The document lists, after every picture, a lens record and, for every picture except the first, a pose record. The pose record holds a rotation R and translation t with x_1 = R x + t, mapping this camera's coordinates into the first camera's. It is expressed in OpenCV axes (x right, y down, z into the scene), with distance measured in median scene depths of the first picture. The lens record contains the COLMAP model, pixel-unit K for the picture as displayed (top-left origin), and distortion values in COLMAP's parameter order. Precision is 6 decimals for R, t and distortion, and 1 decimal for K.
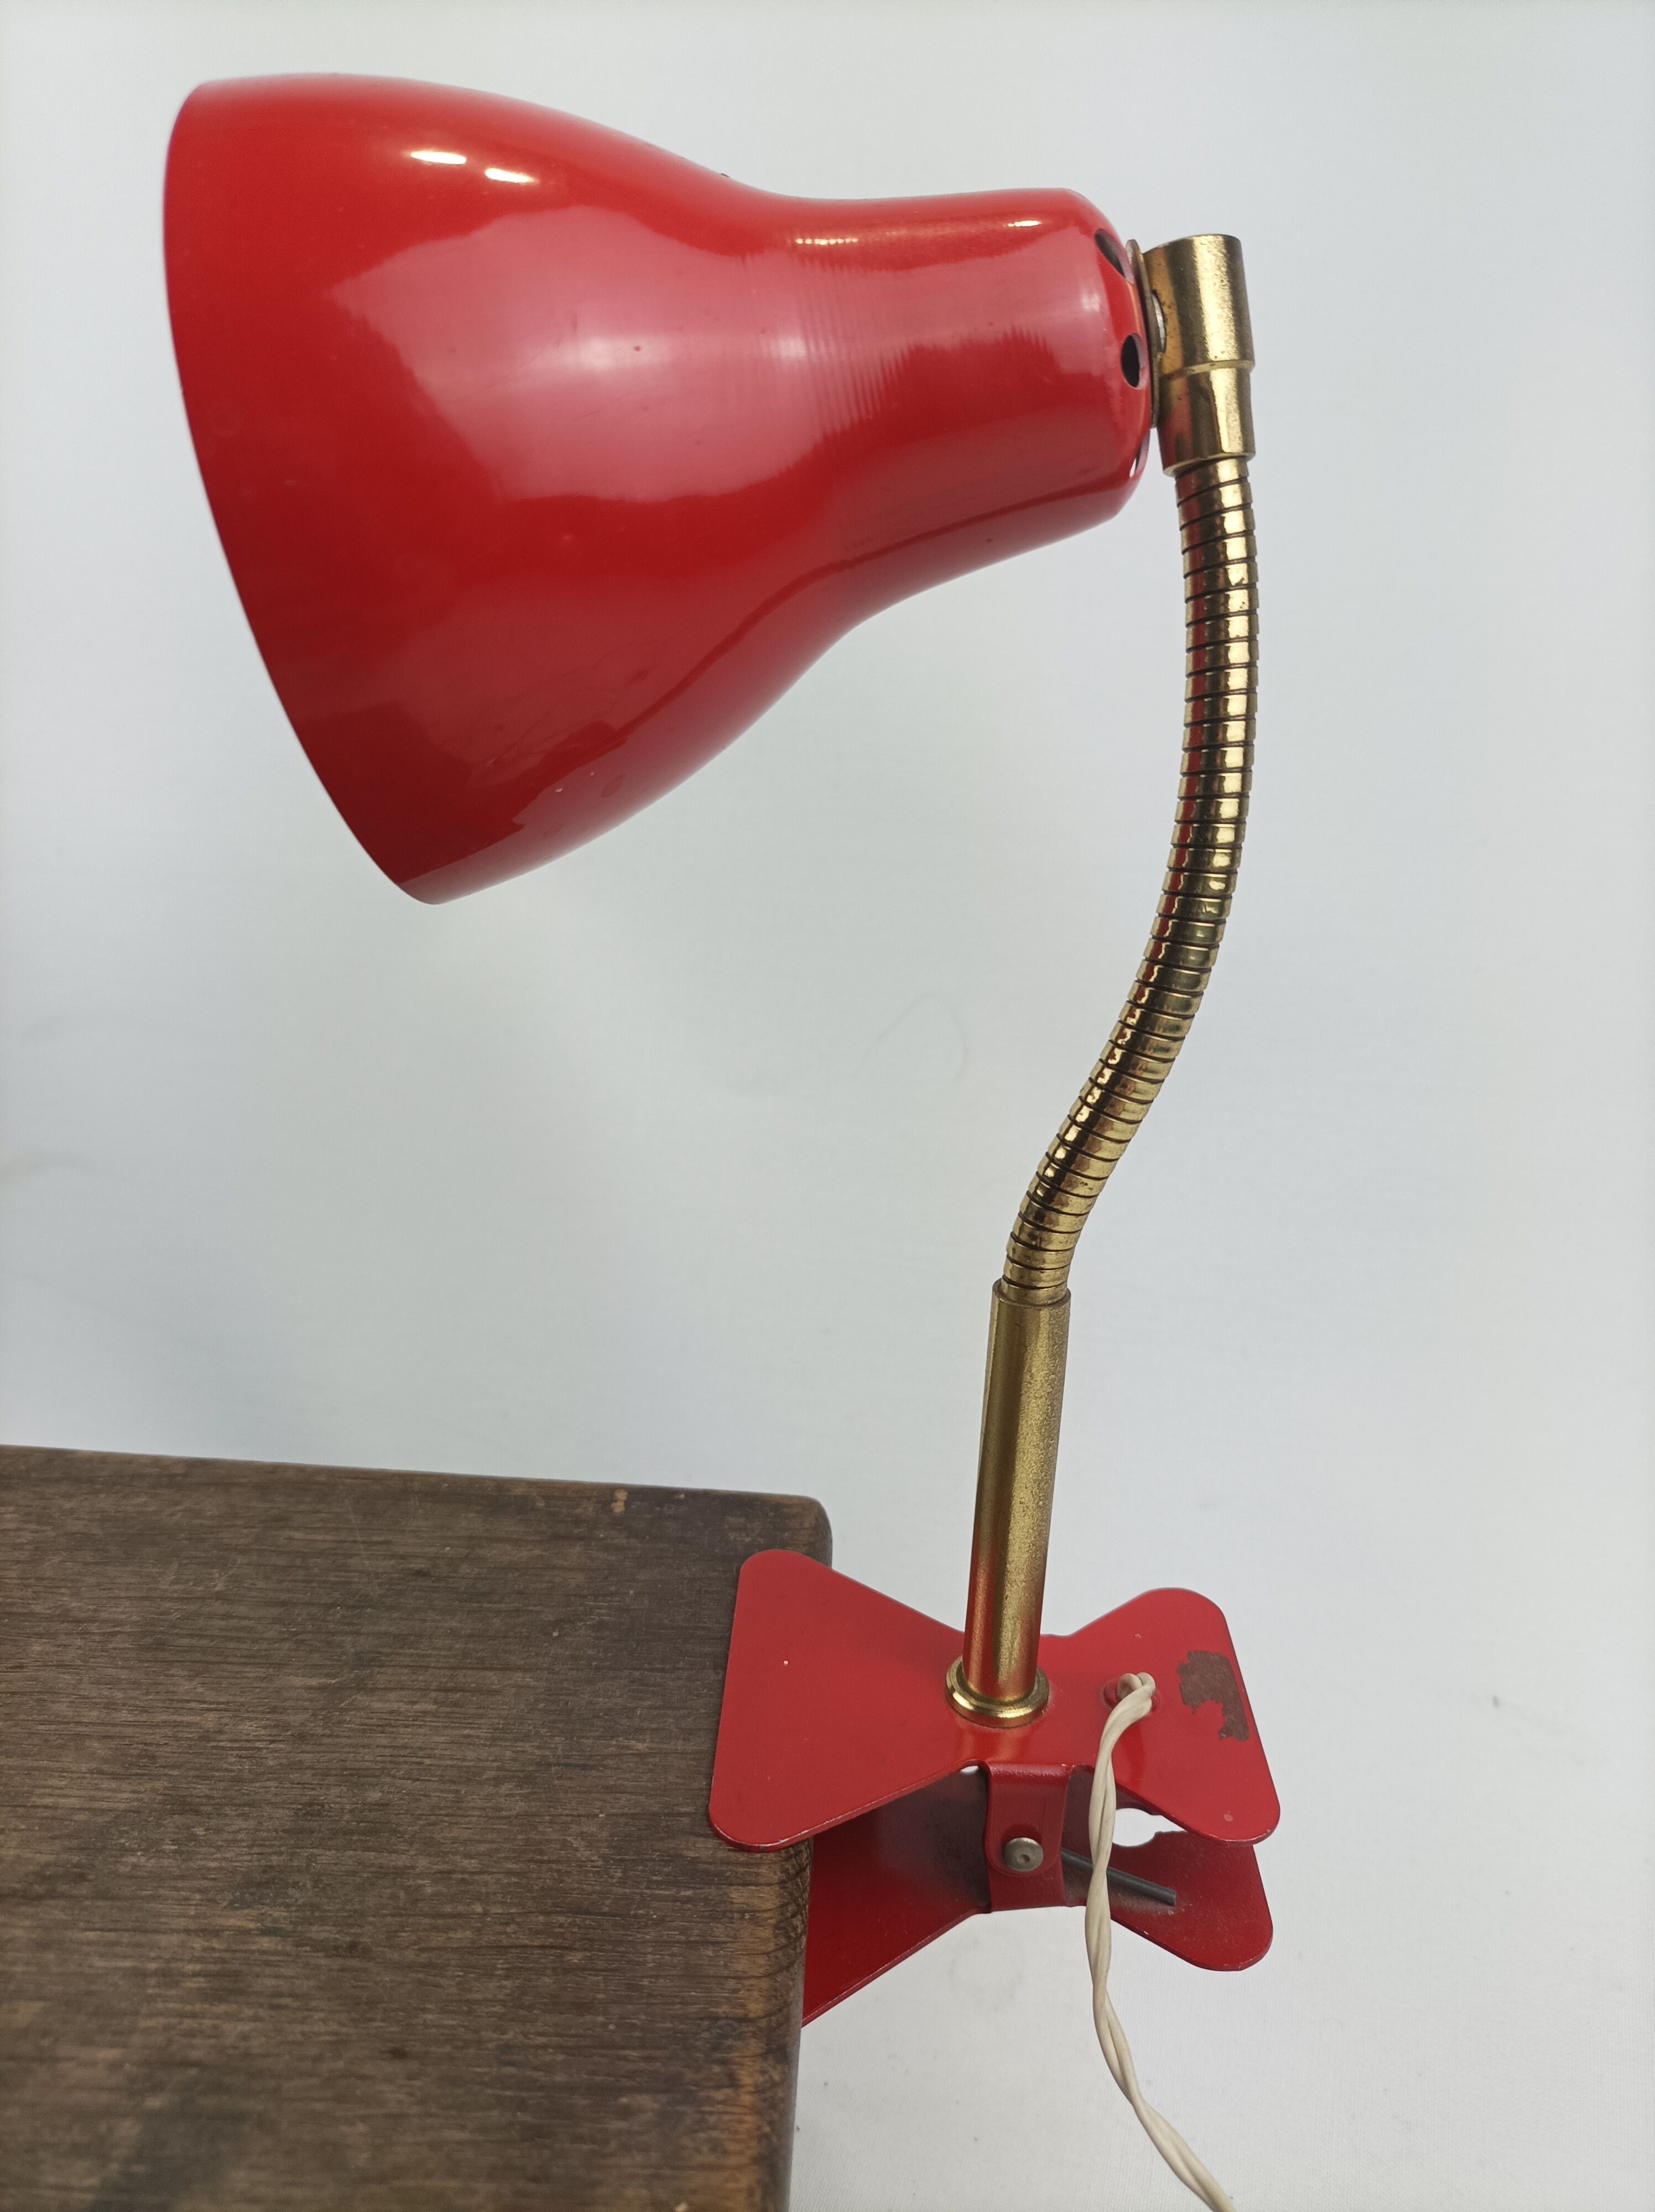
lens RADIAL K [[1622.2, 0, 827.5], [0, 1622.2, 1106.0], [0, 0, 1]] dist [-0.007568, 0.006274]
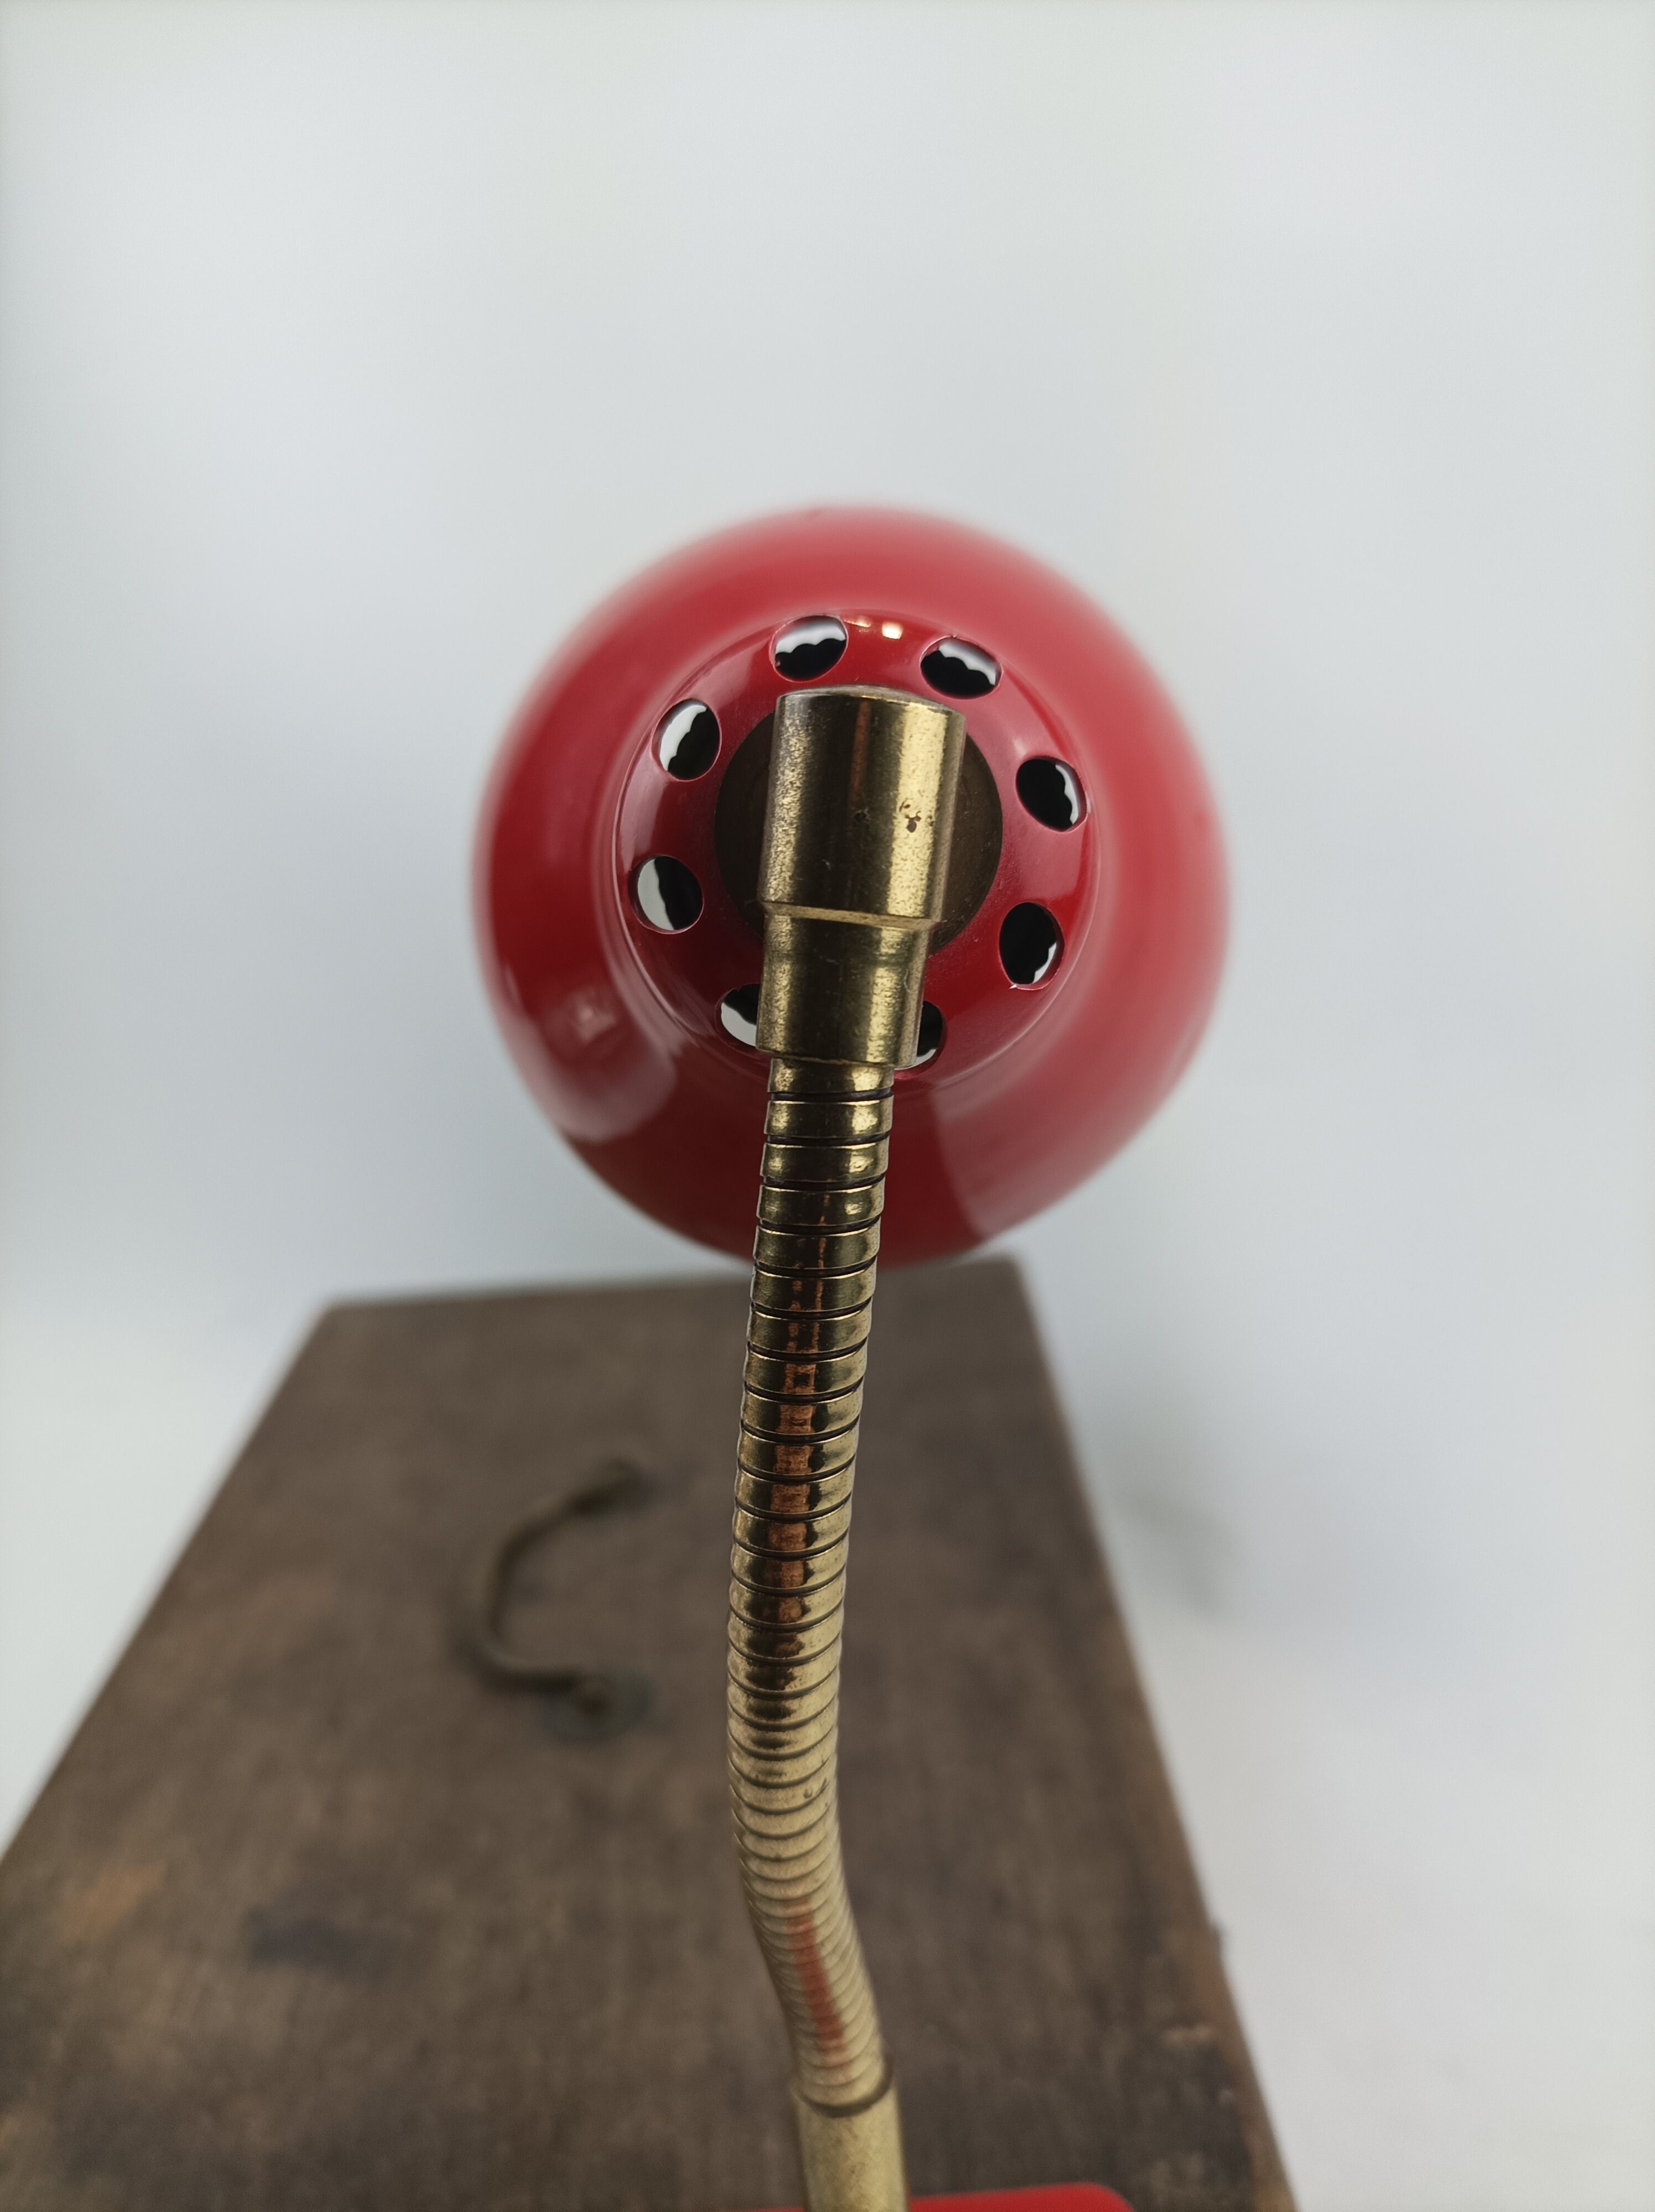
lens RADIAL K [[1622.2, 0, 827.5], [0, 1622.2, 1106.0], [0, 0, 1]] dist [-0.007568, 0.006274]
pose [[0.074620, 0.214461, -0.973878, 0.768848], [-0.276051, 0.942879, 0.186483, -0.417703], [0.958242, 0.254924, 0.129560, 0.832696]]
